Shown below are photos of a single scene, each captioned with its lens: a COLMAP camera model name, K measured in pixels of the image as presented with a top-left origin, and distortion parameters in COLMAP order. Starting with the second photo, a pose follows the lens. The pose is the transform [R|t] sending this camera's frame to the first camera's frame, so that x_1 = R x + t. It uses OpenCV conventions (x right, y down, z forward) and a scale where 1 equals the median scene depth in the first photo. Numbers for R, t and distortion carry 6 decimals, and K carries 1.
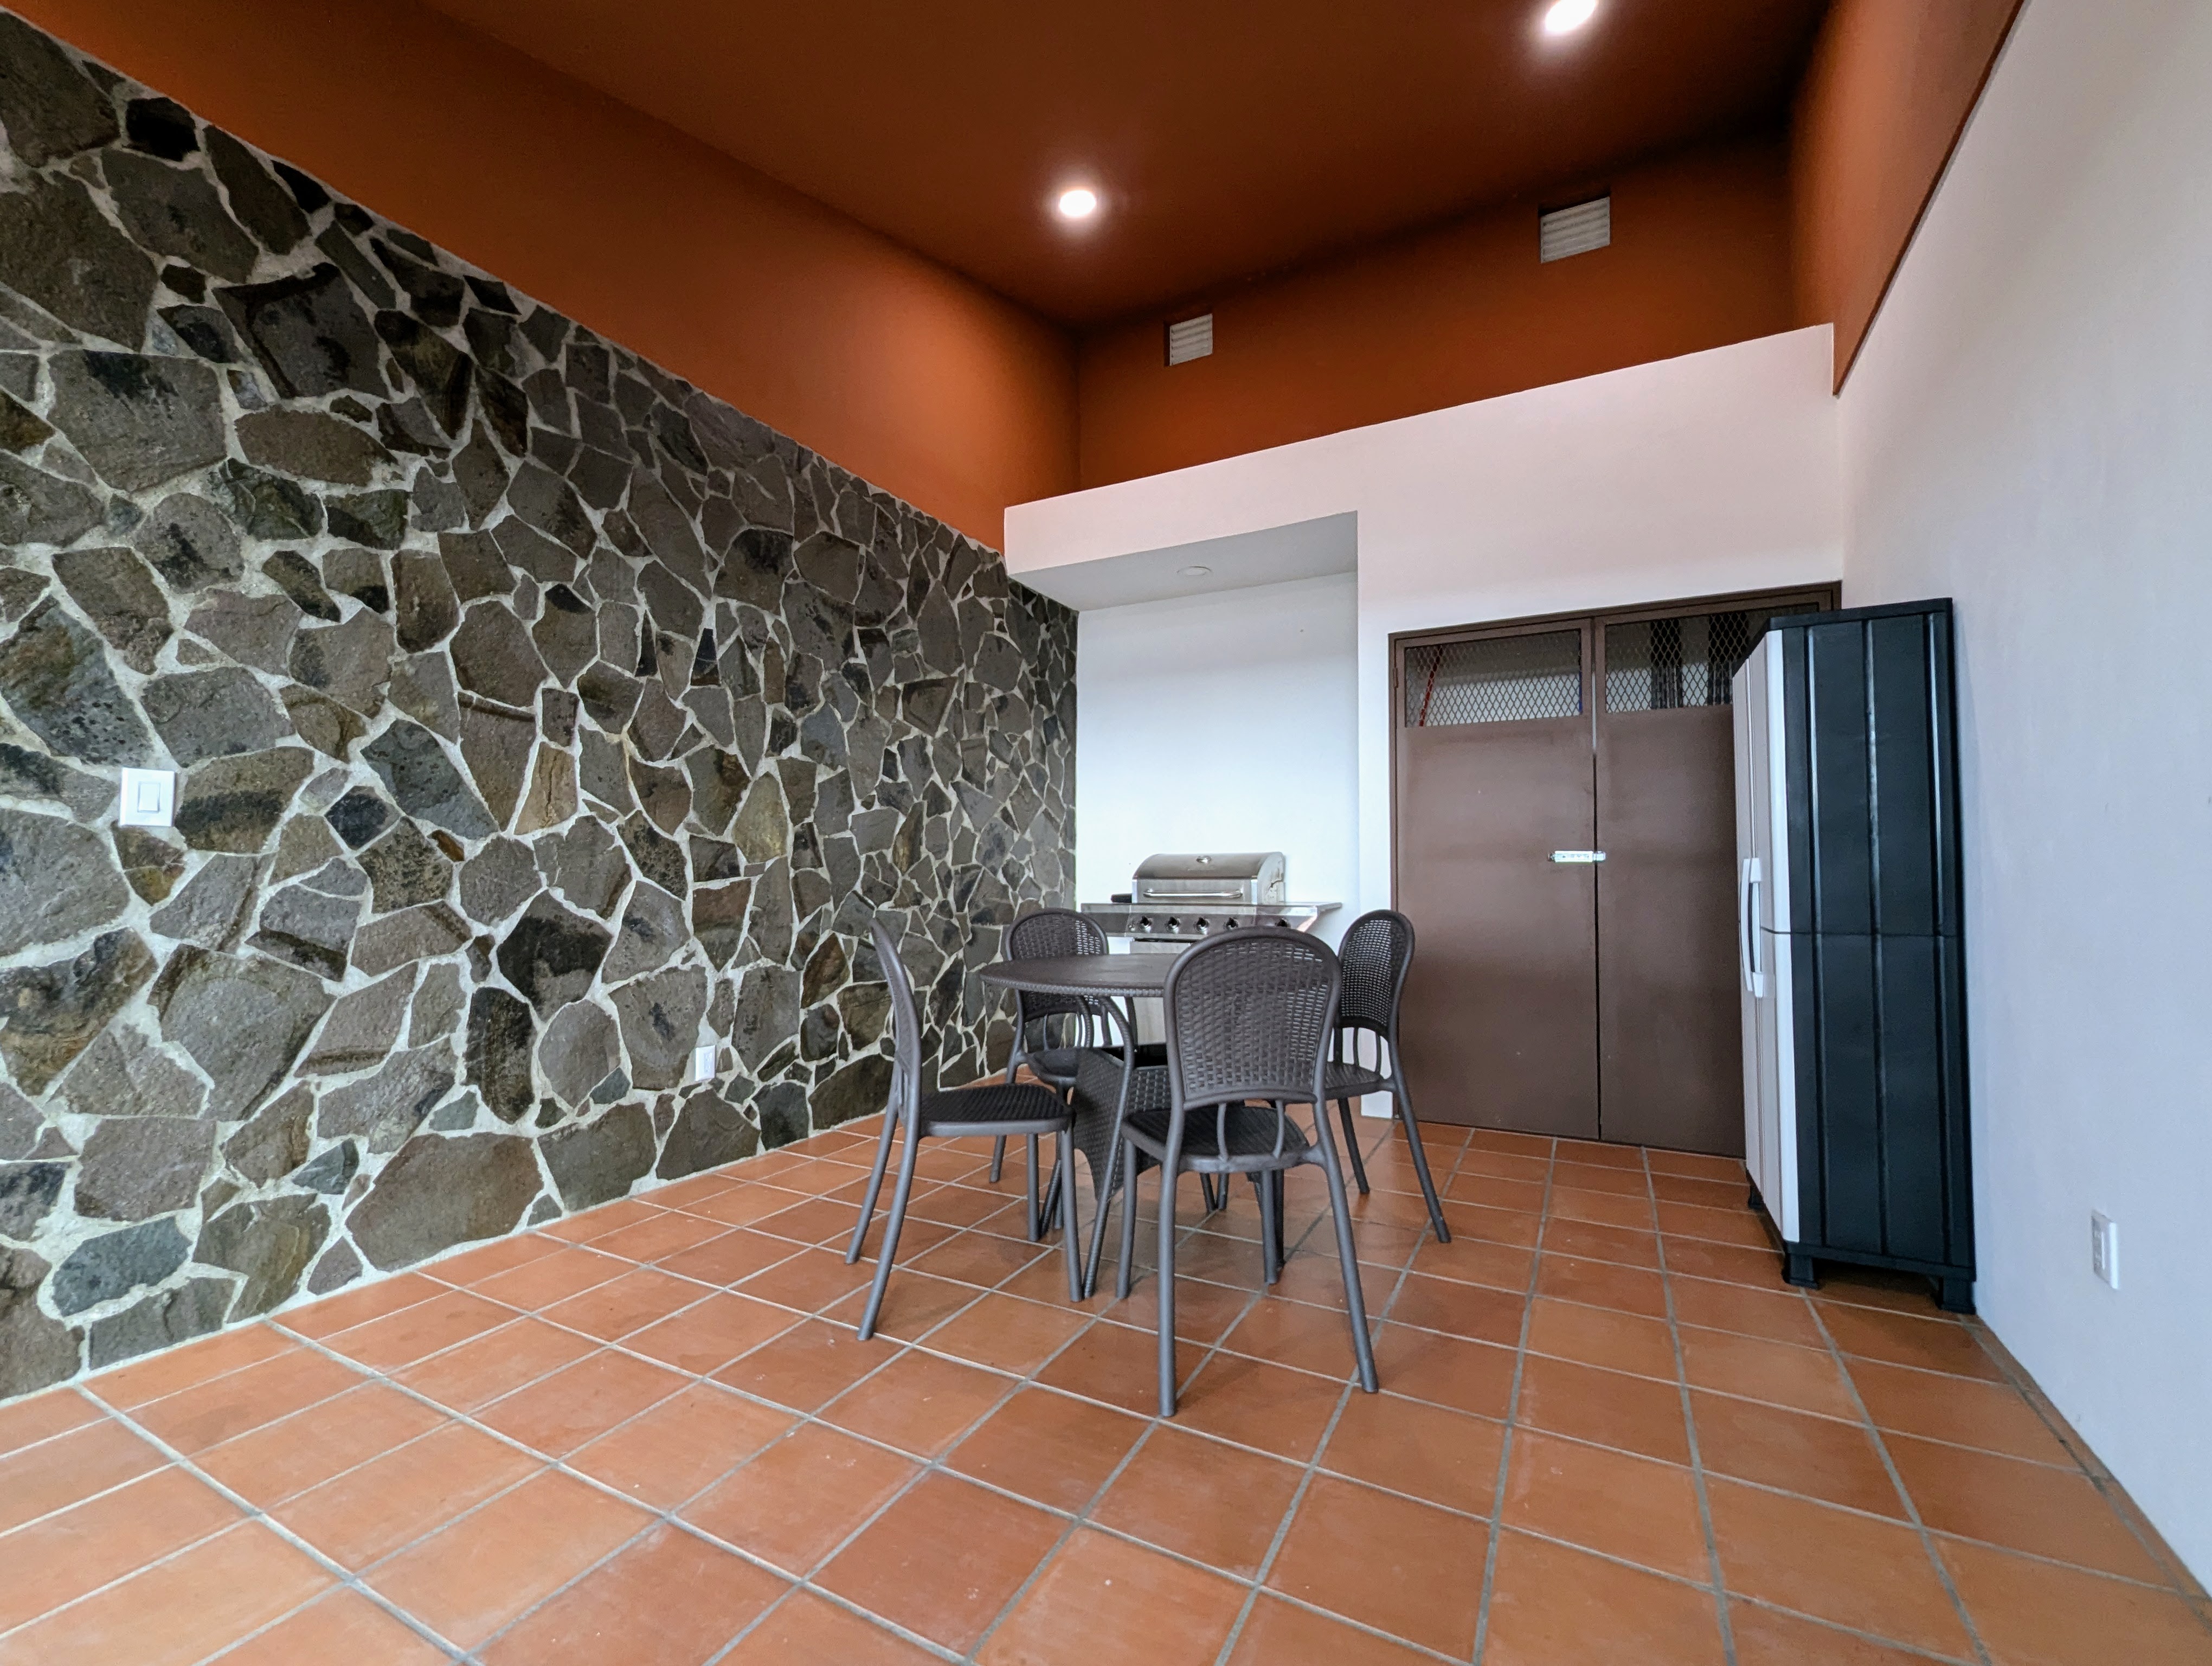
lens RADIAL K [[922.0, 0, 1112.3], [0, 922.0, 850.1], [0, 0, 1]] dist [0.002463, 0.000370]
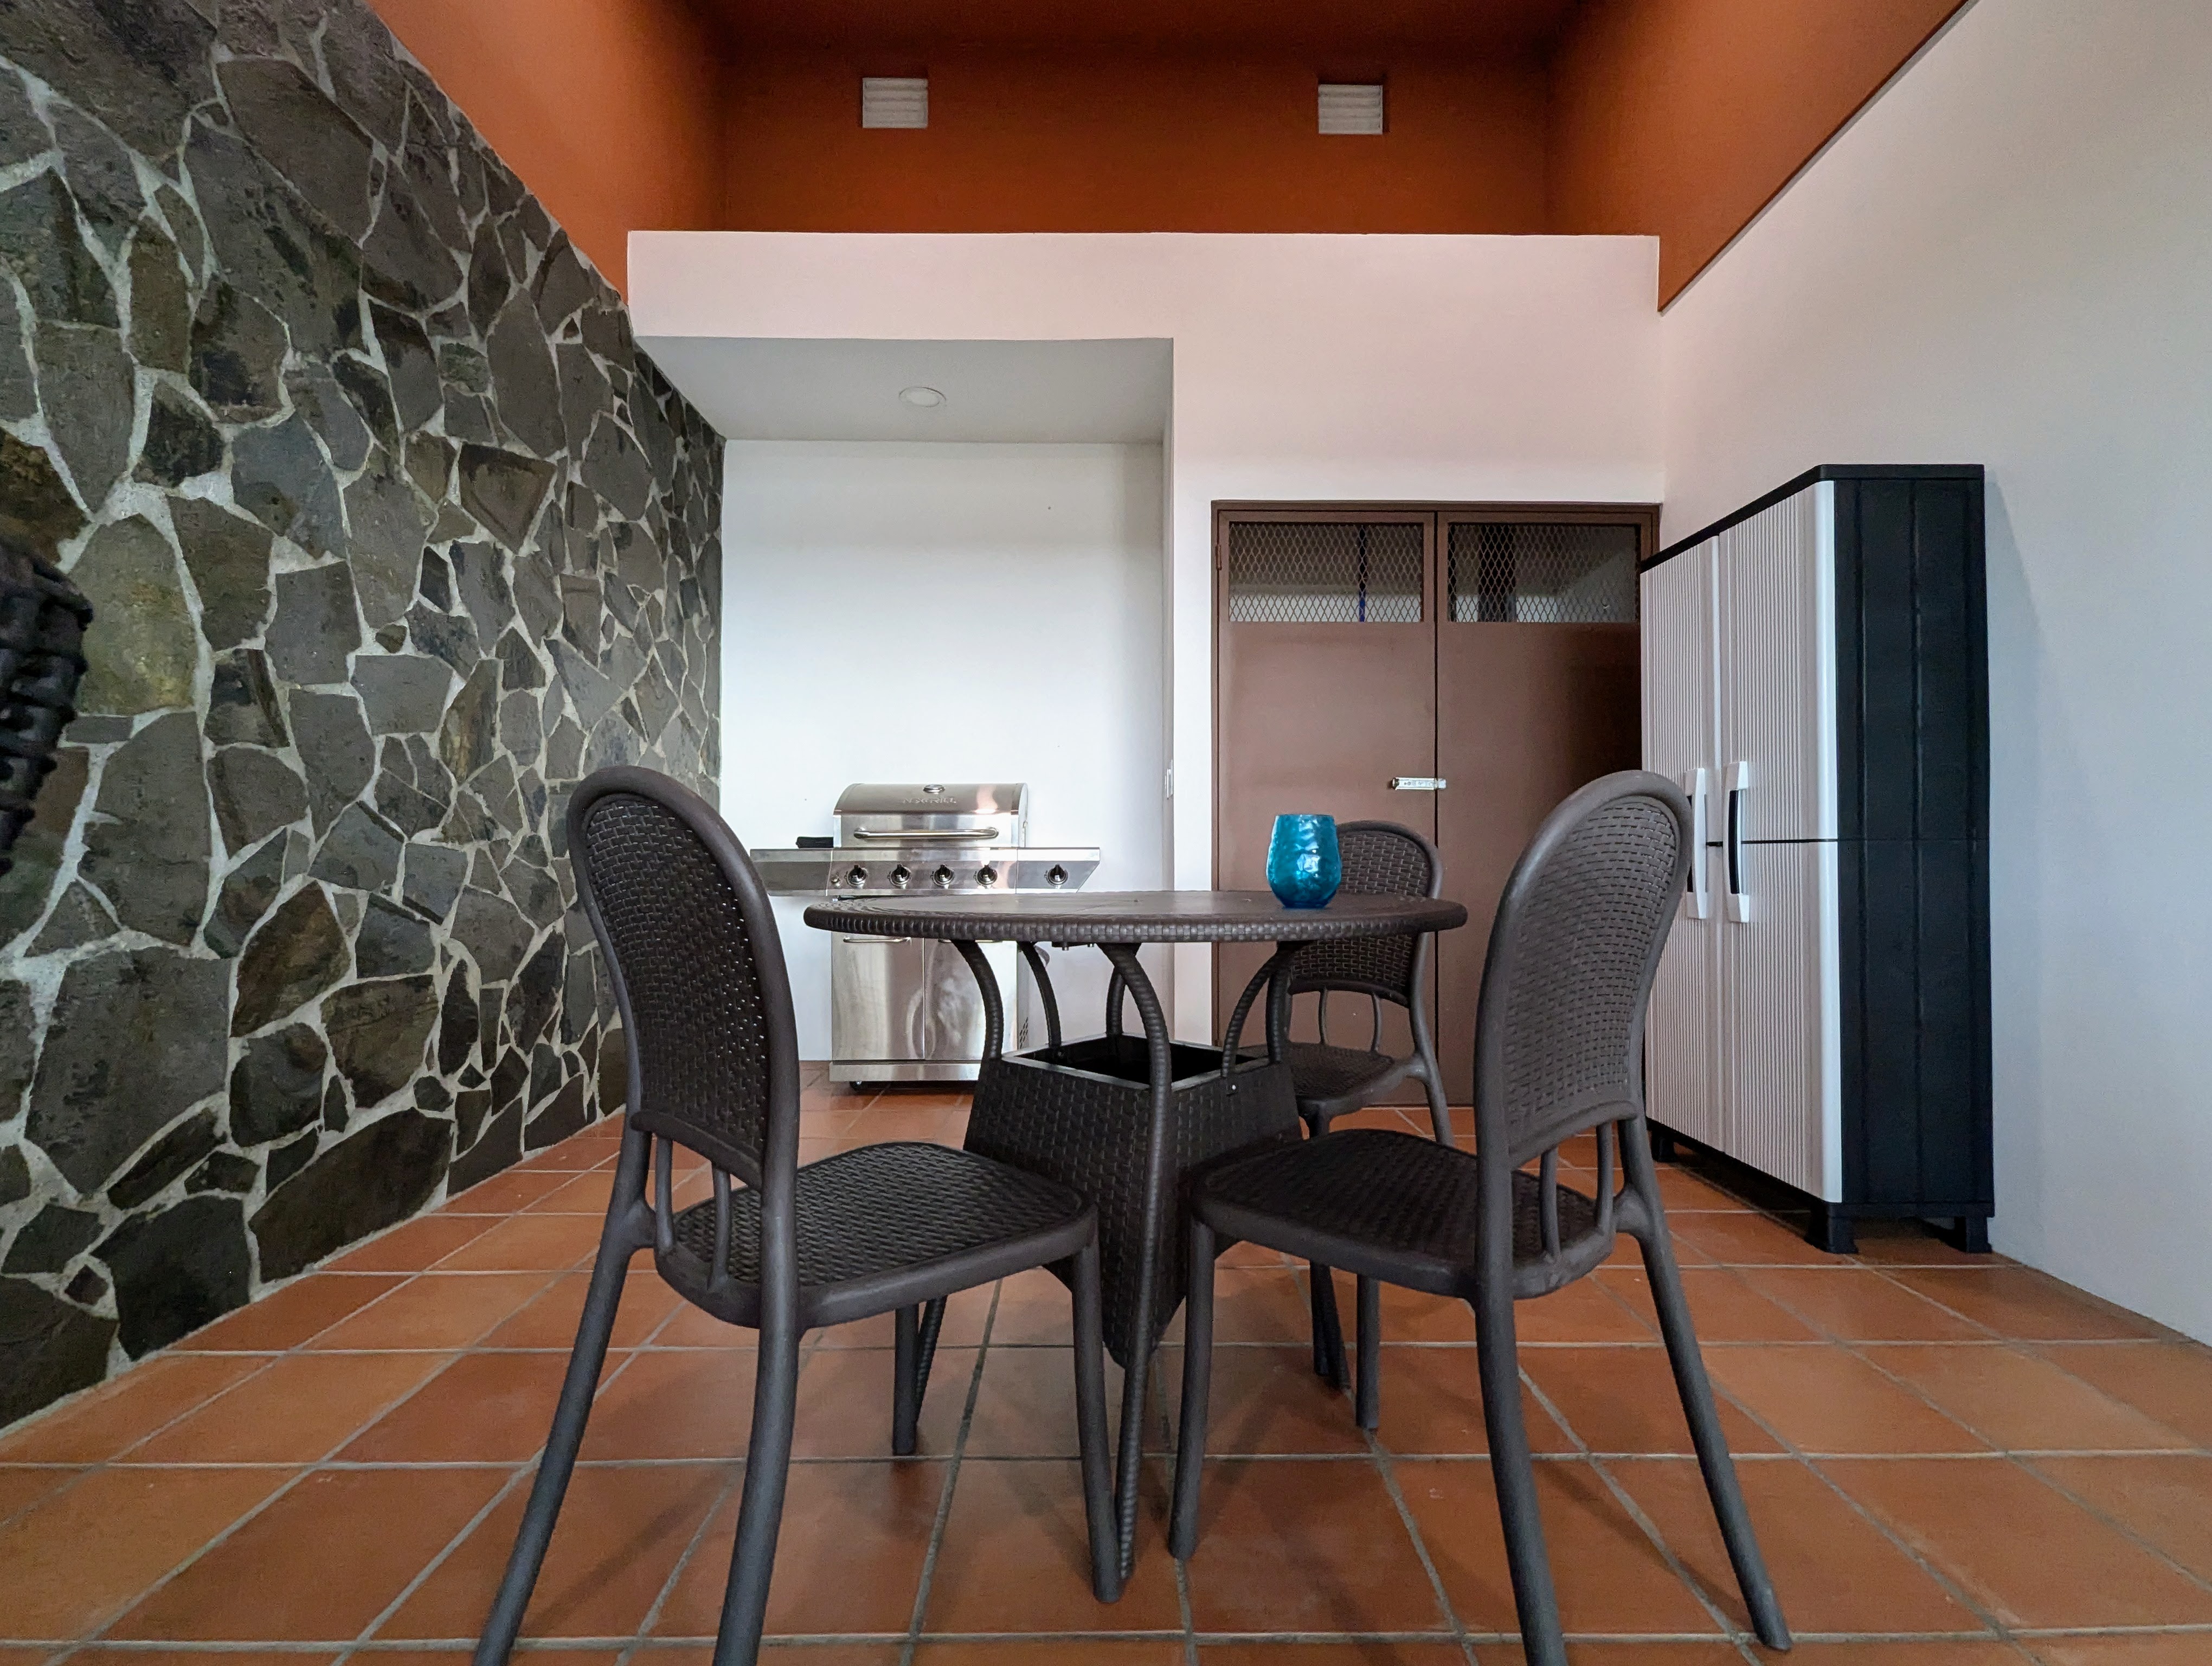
lens RADIAL K [[919.8, 0, 1113.1], [0, 919.8, 847.7], [0, 0, 1]] dist [0.009331, -0.003600]
pose [[0.881231, 0.007435, 0.472628, -0.165604], [-0.013427, 0.999867, 0.009306, 0.064439], [-0.472496, -0.014547, 0.881213, 0.371877]]
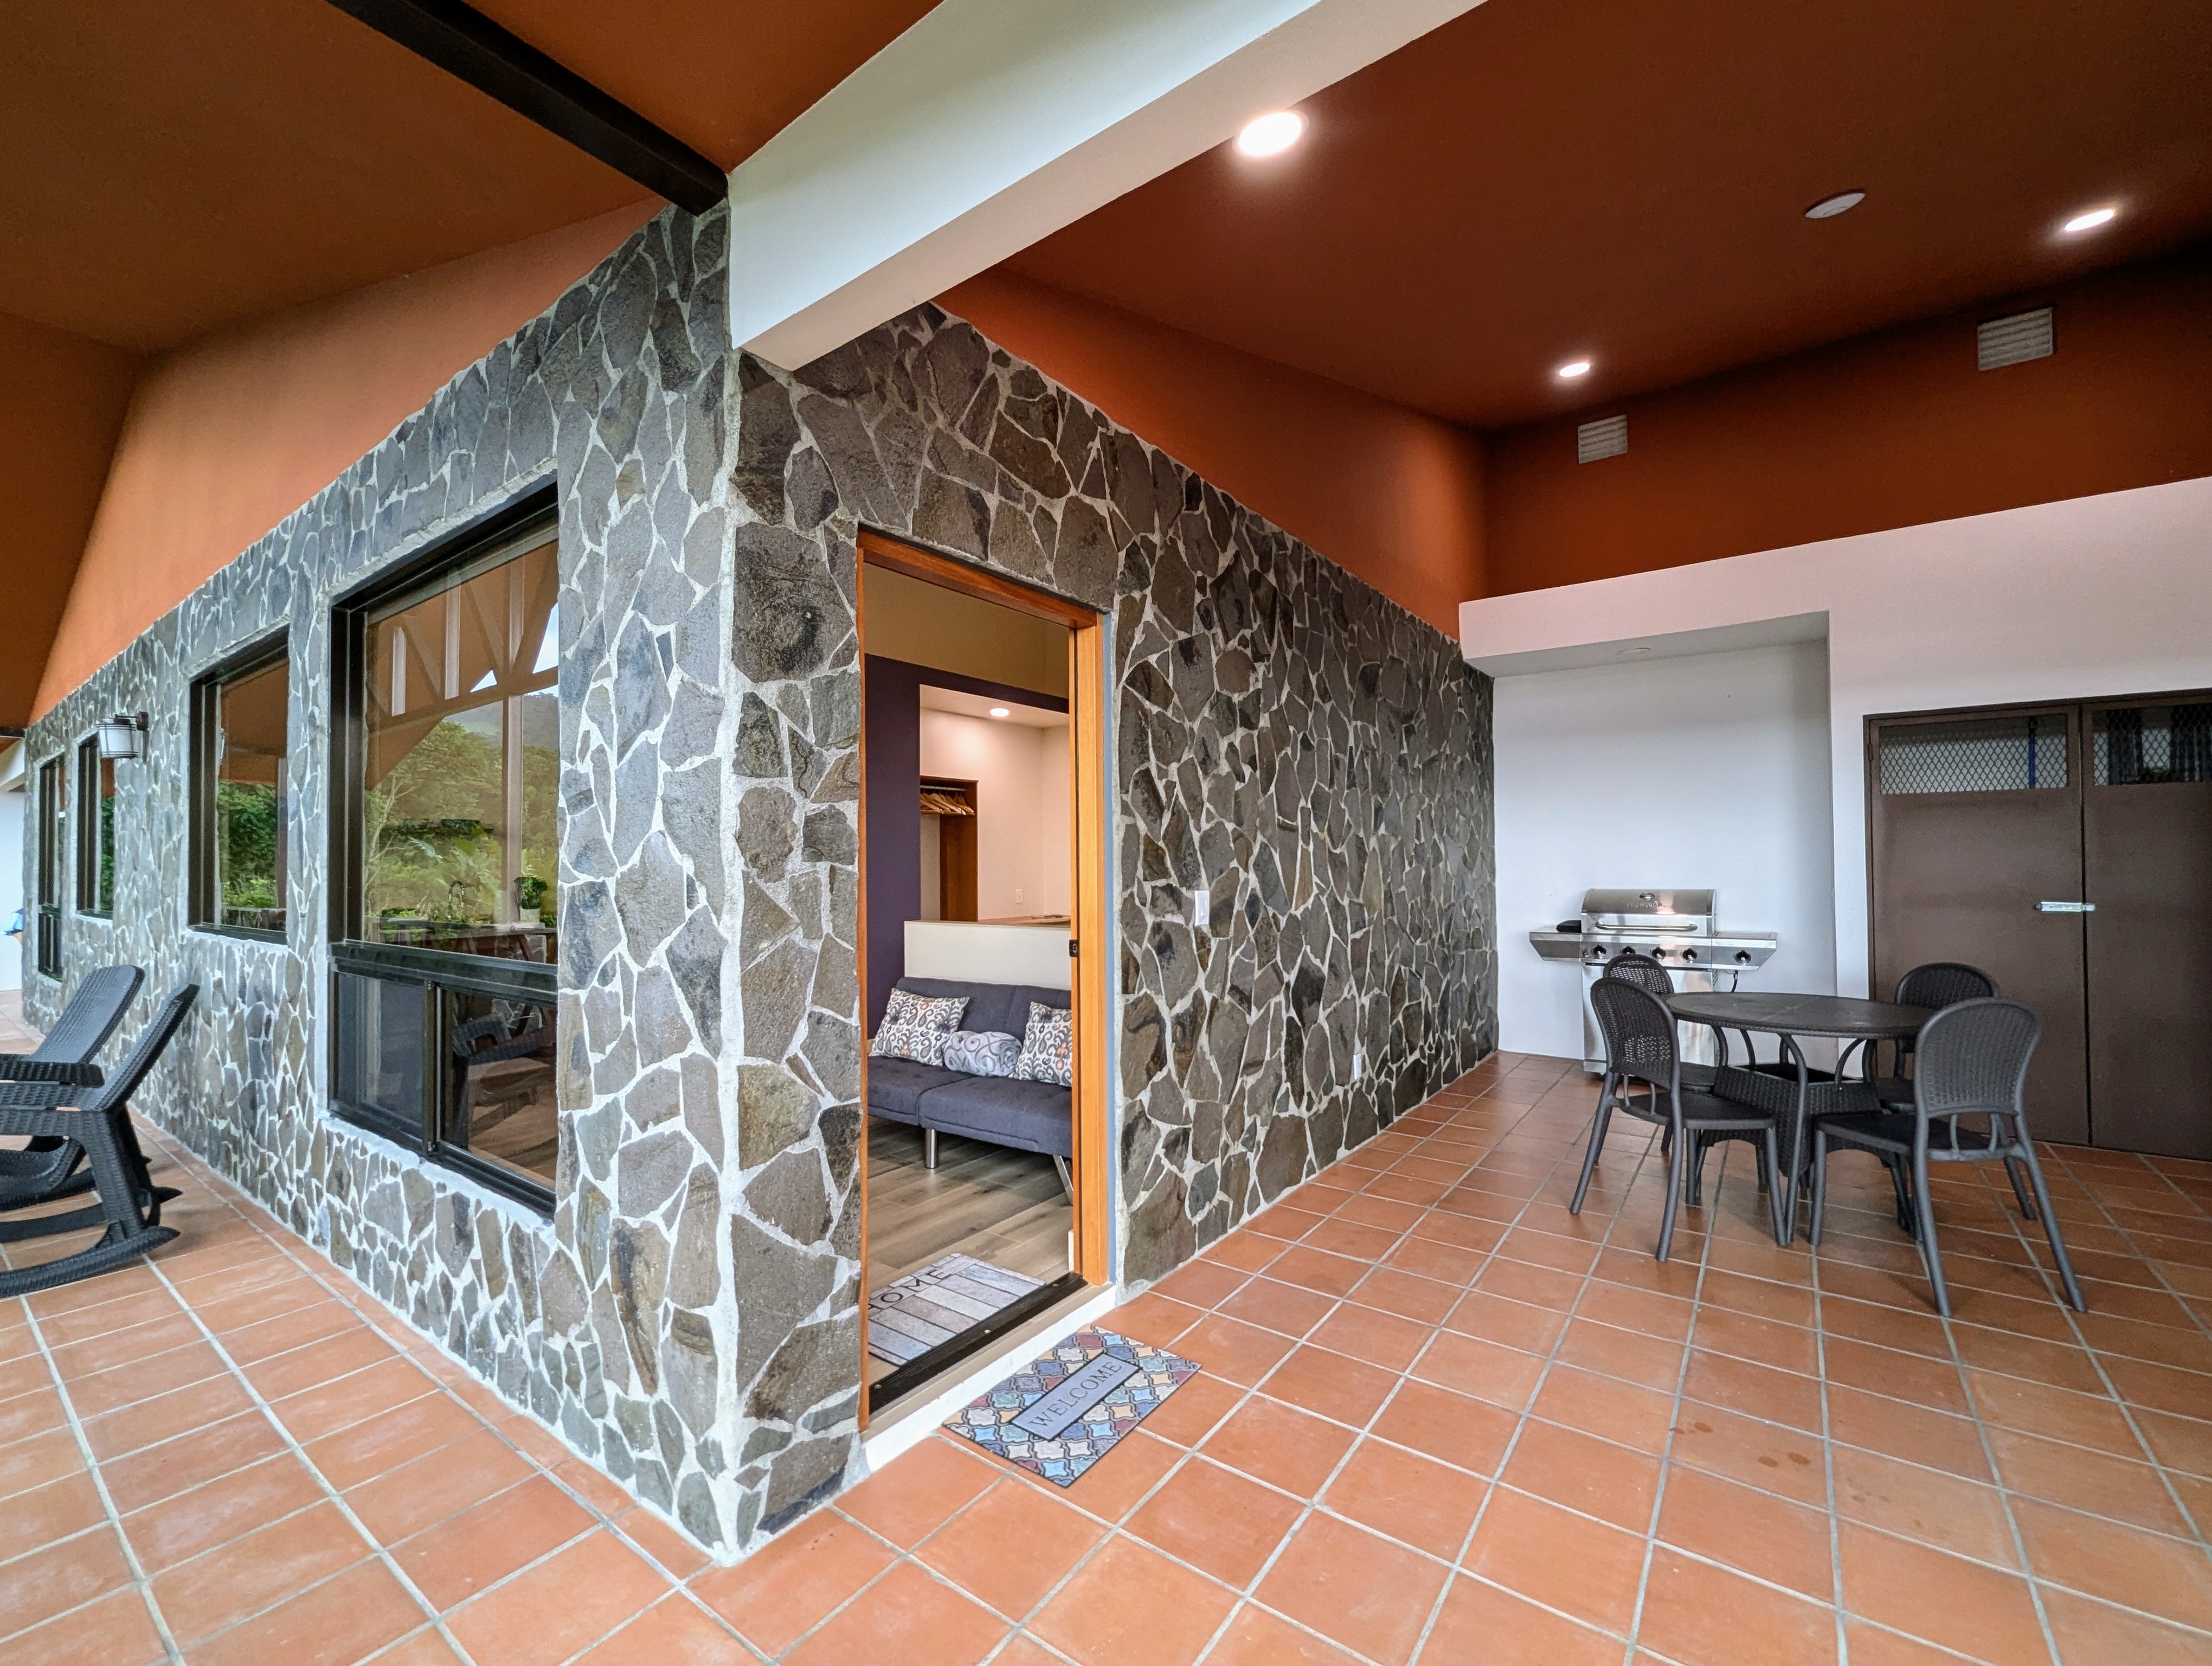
lens RADIAL K [[922.0, 0, 1112.3], [0, 922.0, 850.1], [0, 0, 1]] dist [0.002463, 0.000370]
pose [[0.988942, -0.012363, -0.147786, -0.538038], [0.014959, 0.999752, 0.016470, -0.105668], [0.147546, -0.018499, 0.988882, -0.359708]]
